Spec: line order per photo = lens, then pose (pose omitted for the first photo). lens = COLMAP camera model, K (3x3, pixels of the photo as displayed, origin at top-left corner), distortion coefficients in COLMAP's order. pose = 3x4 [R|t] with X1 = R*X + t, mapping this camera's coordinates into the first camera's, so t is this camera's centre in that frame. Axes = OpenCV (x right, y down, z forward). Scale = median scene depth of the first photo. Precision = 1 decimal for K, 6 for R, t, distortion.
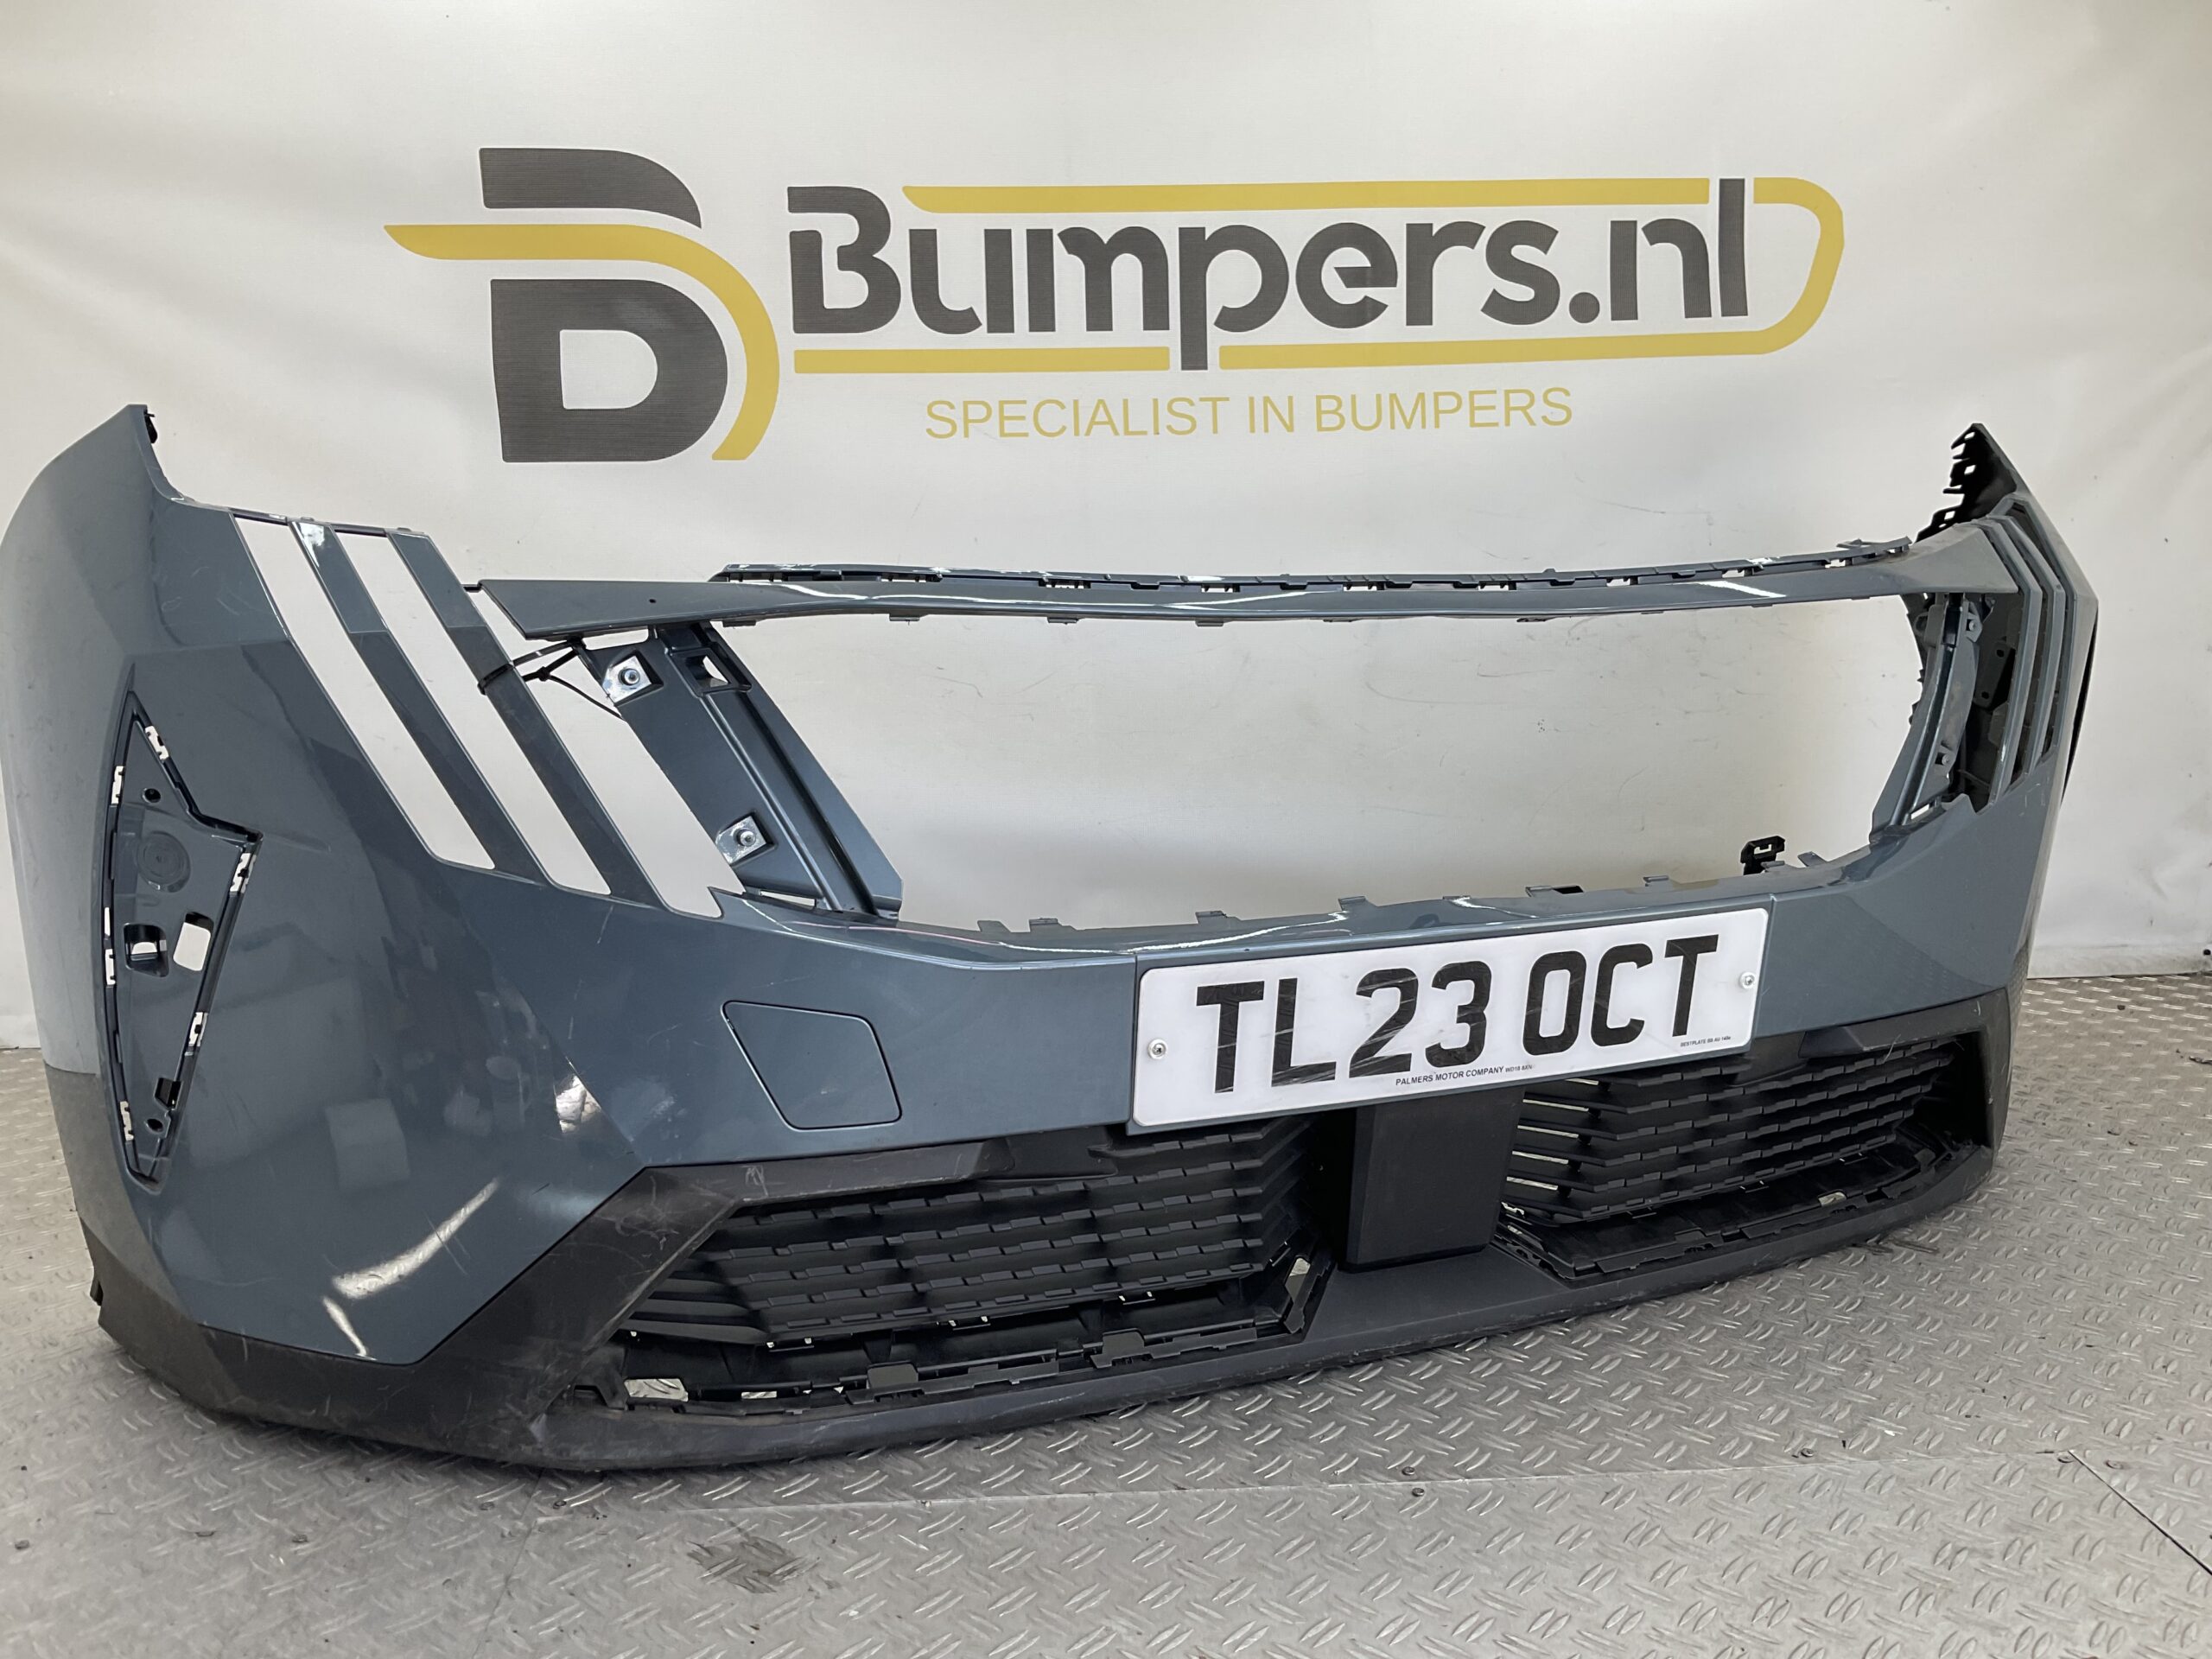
lens RADIAL K [[1827.6, 0, 1105.7], [0, 1827.6, 822.9], [0, 0, 1]] dist [0.145397, -0.330630]
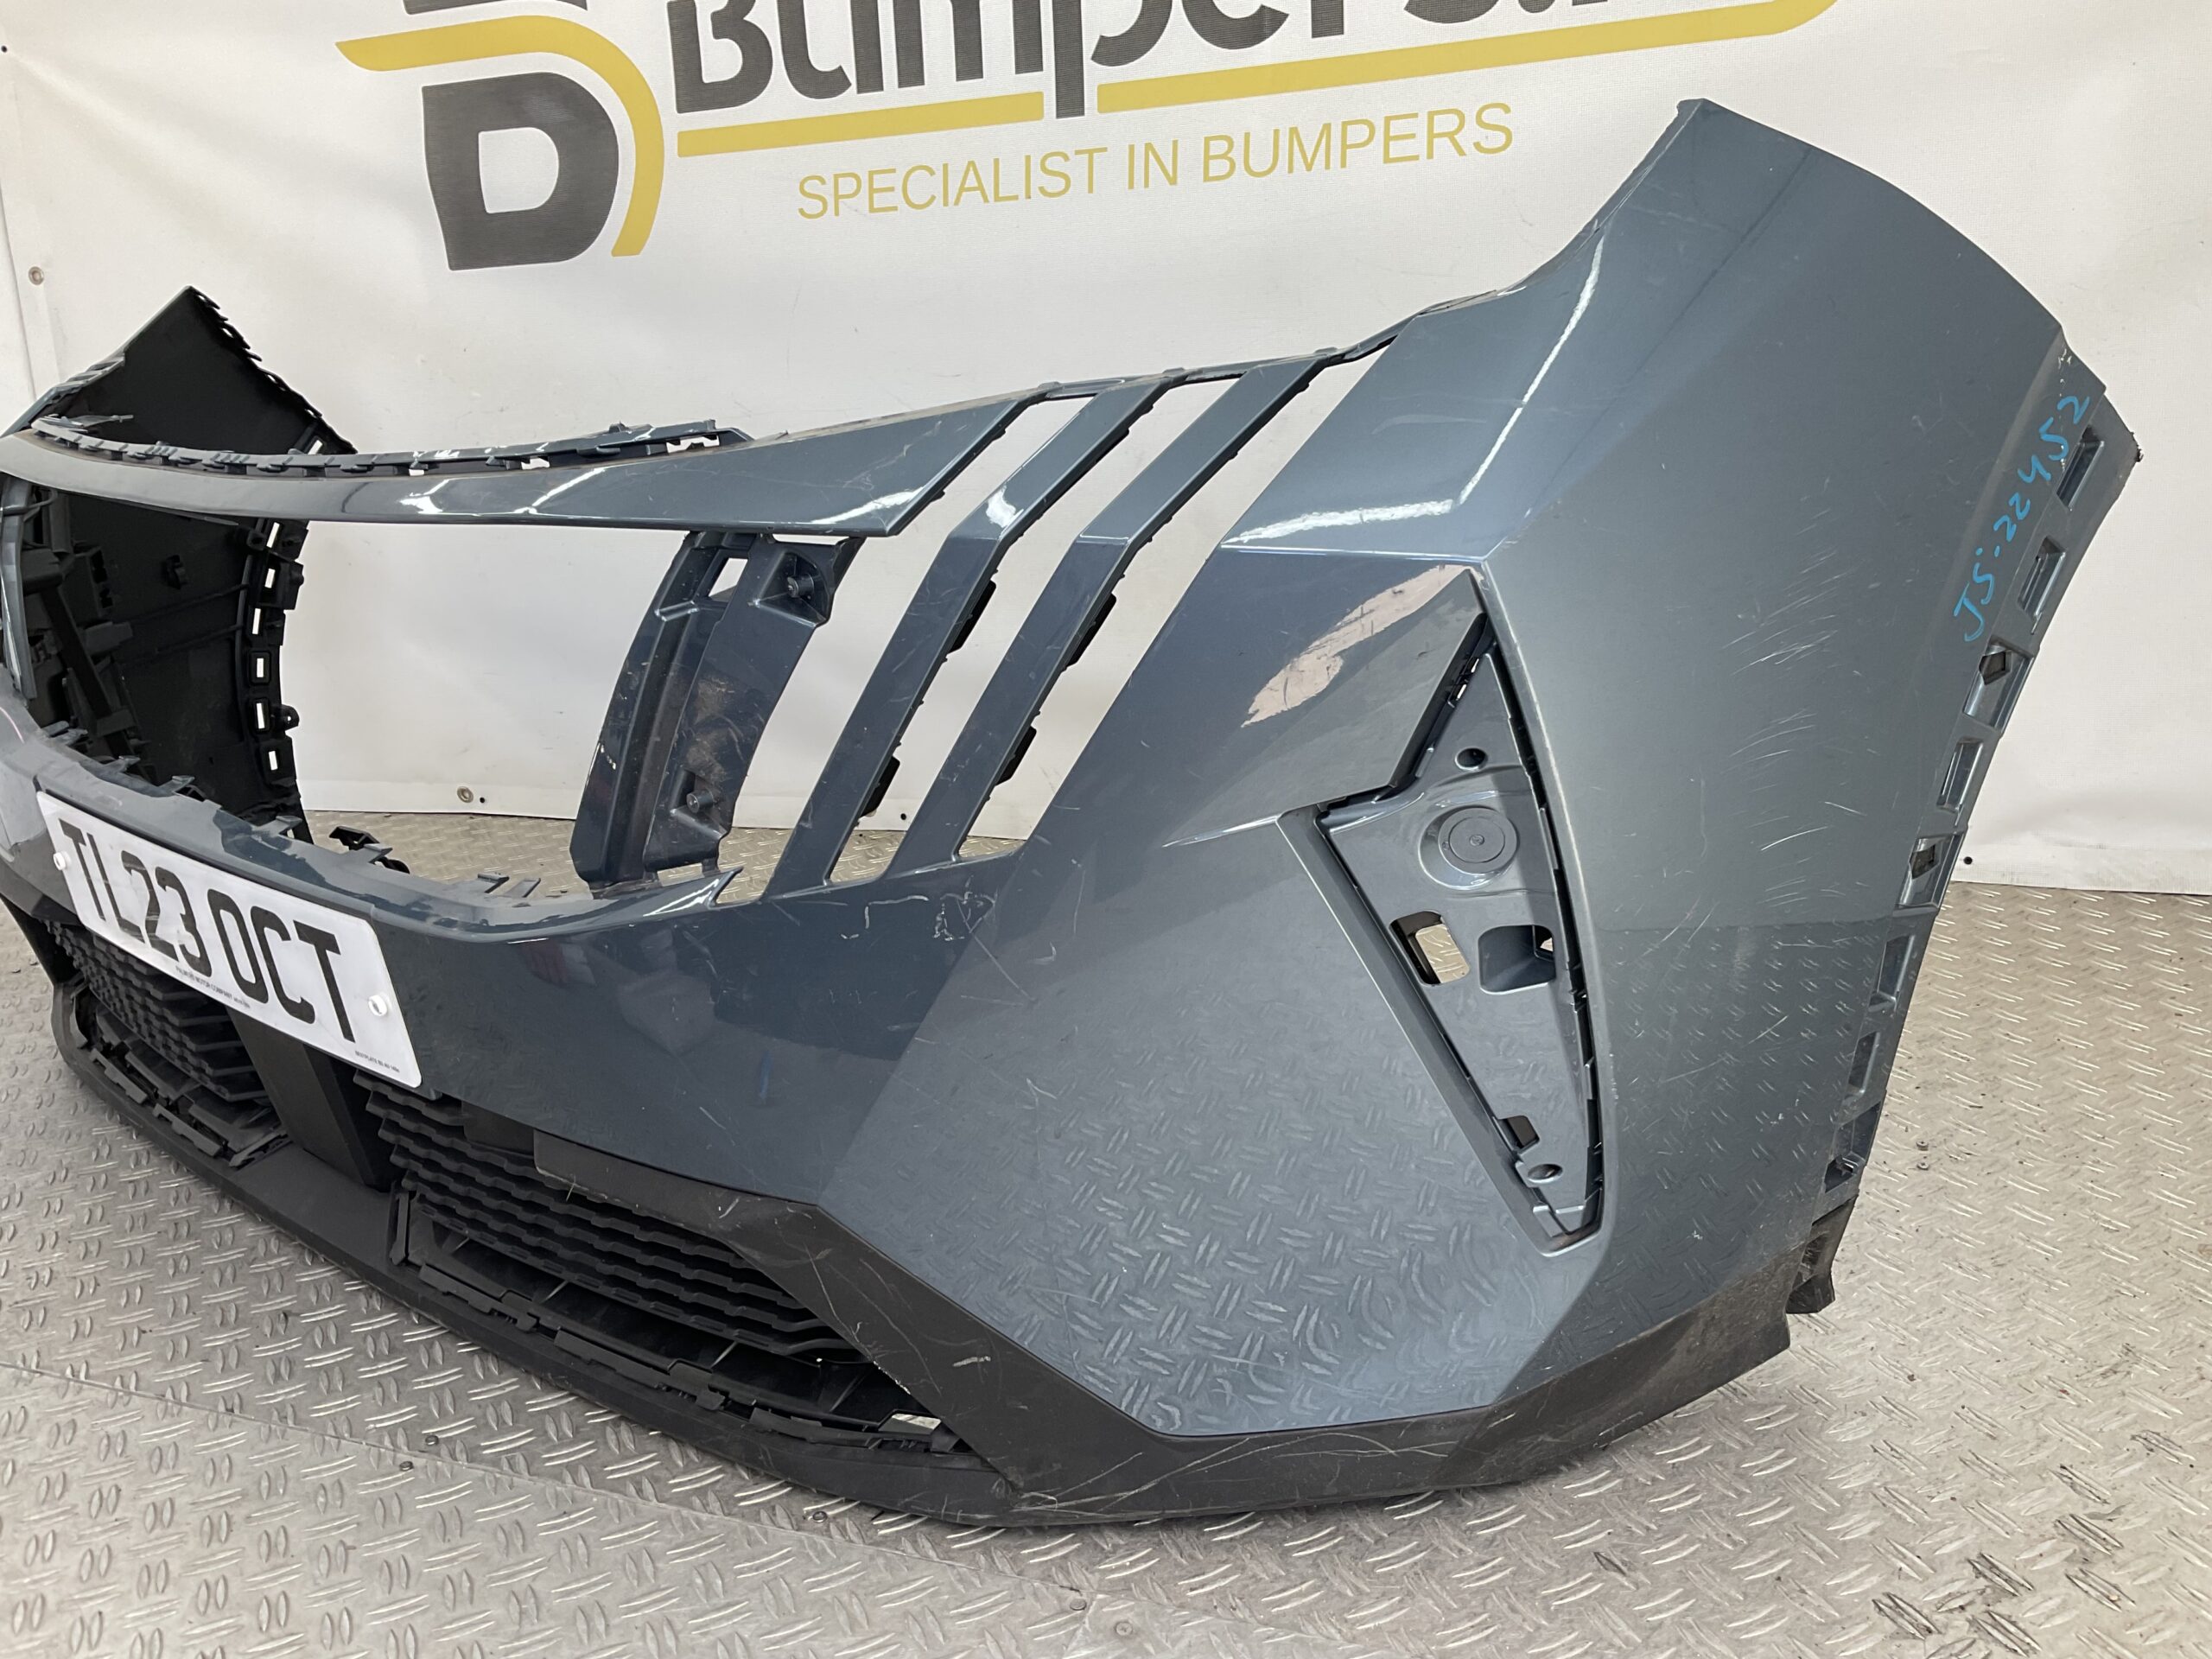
lens RADIAL K [[1827.6, 0, 1105.7], [0, 1827.6, 822.9], [0, 0, 1]] dist [0.145397, -0.330630]
pose [[0.909099, 0.073513, -0.410043, 0.444061], [-0.007920, 0.987178, 0.159424, -0.059174], [0.416505, -0.141685, 0.898025, 0.185022]]
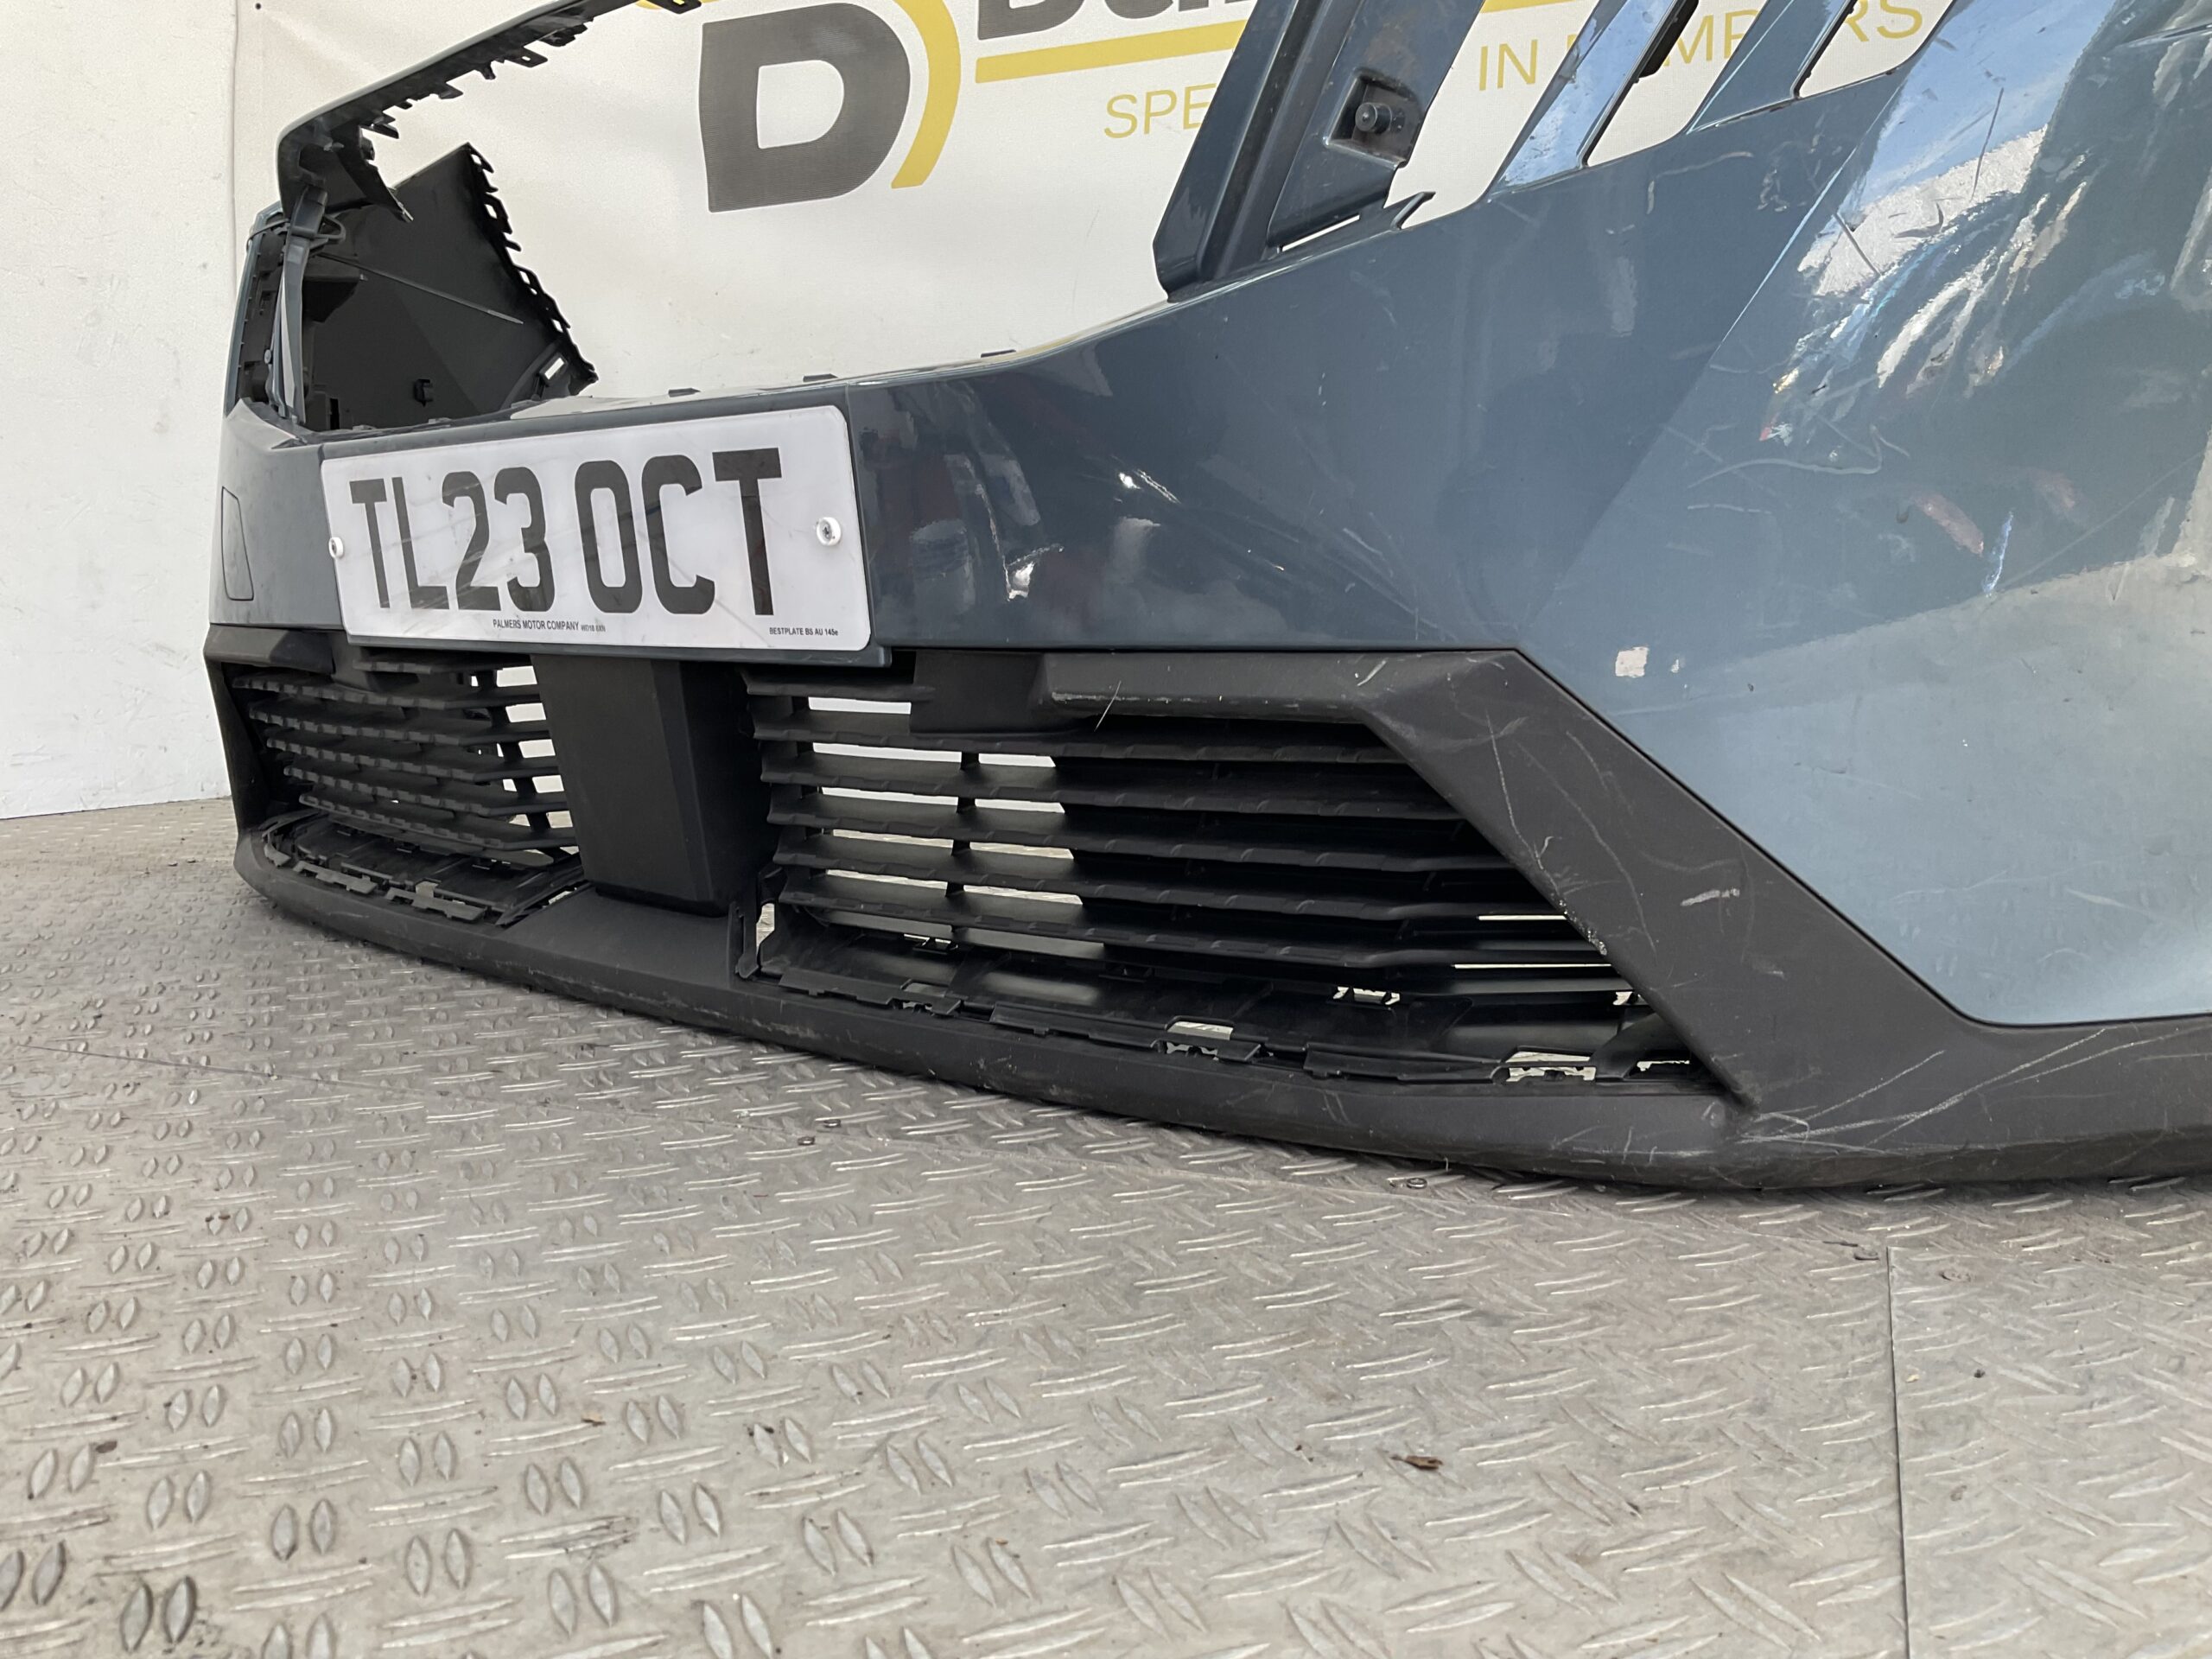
lens RADIAL K [[1827.6, 0, 1105.7], [0, 1827.6, 822.9], [0, 0, 1]] dist [0.145397, -0.330630]
pose [[0.902847, 0.048608, -0.427206, 0.292275], [-0.061584, 0.997964, -0.016601, 0.127652], [0.425529, 0.041297, 0.904002, 0.219812]]
